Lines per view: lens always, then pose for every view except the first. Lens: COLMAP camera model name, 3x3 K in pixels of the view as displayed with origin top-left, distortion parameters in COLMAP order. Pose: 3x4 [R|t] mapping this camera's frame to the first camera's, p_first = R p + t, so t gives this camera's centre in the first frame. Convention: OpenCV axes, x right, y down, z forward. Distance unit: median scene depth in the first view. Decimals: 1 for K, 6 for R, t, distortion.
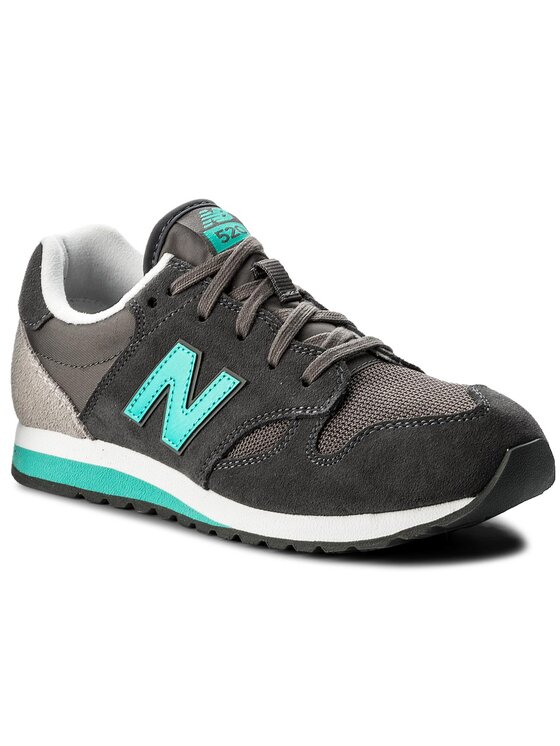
lens RADIAL K [[3547.0, 0, 280.4], [0, 3547.0, 373.0], [0, 0, 1]] dist [-0.075656, 0.000000]
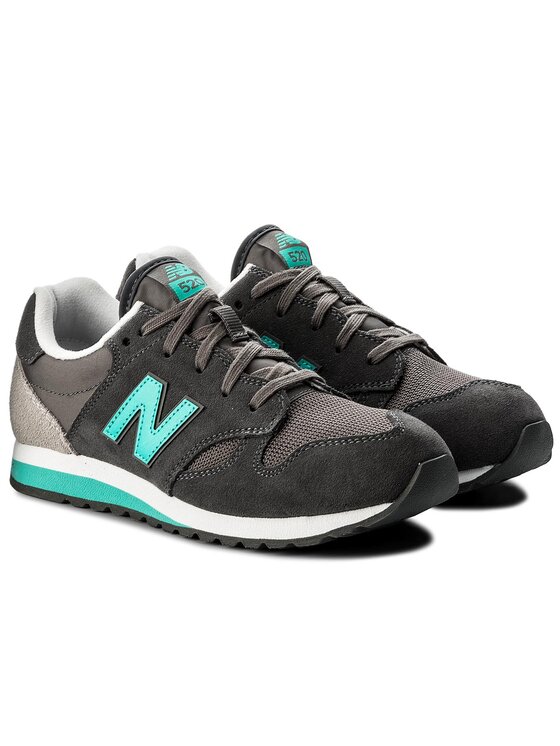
lens RADIAL K [[3547.0, 0, 279.7], [0, 3547.0, 373.1], [0, 0, 1]] dist [-0.075656, 0.000000]
pose [[0.999917, 0.001924, 0.012746, 0.000873], [-0.001940, 0.999997, 0.001270, -0.010796], [-0.012743, -0.001294, 0.999918, -0.212347]]
